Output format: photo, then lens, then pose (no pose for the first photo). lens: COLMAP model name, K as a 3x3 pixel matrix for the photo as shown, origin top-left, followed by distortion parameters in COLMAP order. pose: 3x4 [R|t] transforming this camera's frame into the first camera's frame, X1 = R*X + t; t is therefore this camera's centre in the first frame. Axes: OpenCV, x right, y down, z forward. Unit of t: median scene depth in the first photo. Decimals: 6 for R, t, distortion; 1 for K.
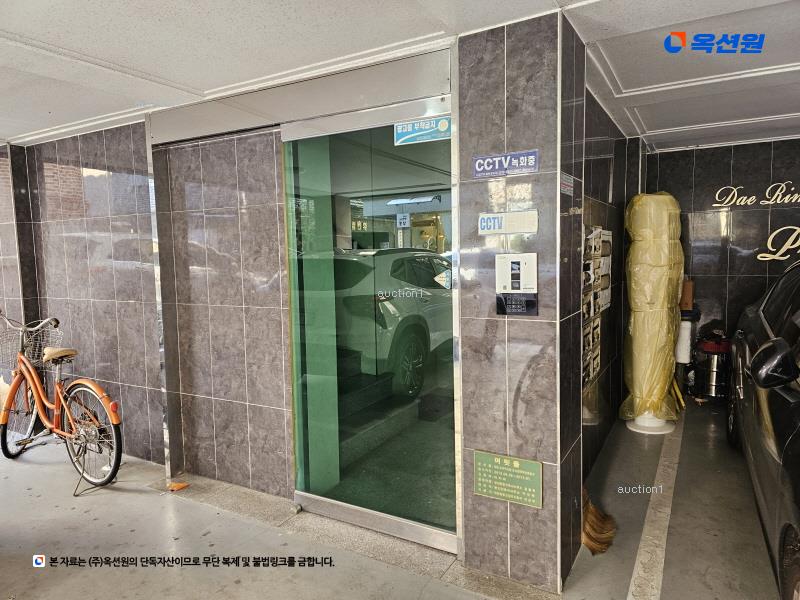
lens RADIAL K [[538.8, 0, 400.0], [0, 538.8, 300.0], [0, 0, 1]] dist [0.041094, -0.002424]
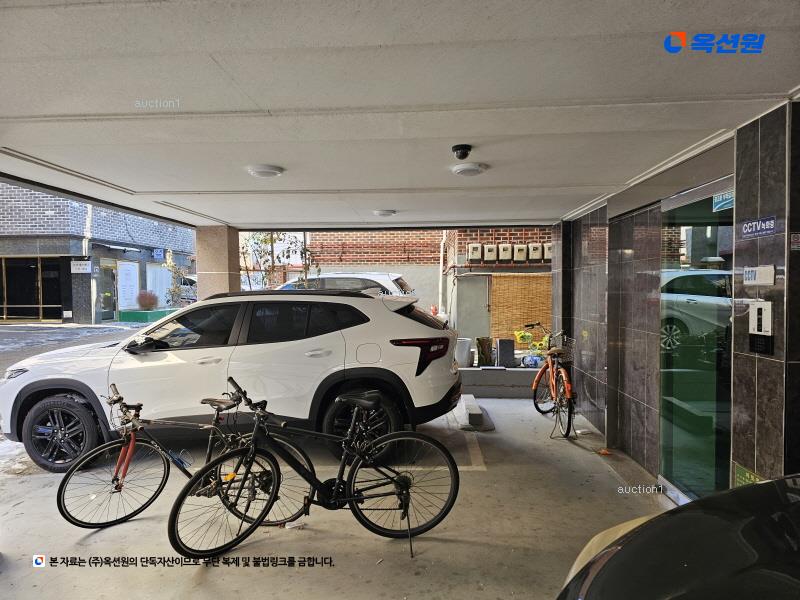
lens RADIAL K [[538.8, 0, 400.0], [0, 538.8, 300.0], [0, 0, 1]] dist [0.041094, -0.002424]
pose [[0.464358, 0.033808, -0.885002, 0.897530], [-0.076013, 0.997105, -0.001793, -0.025680], [0.882380, 0.068104, 0.465584, -0.262900]]
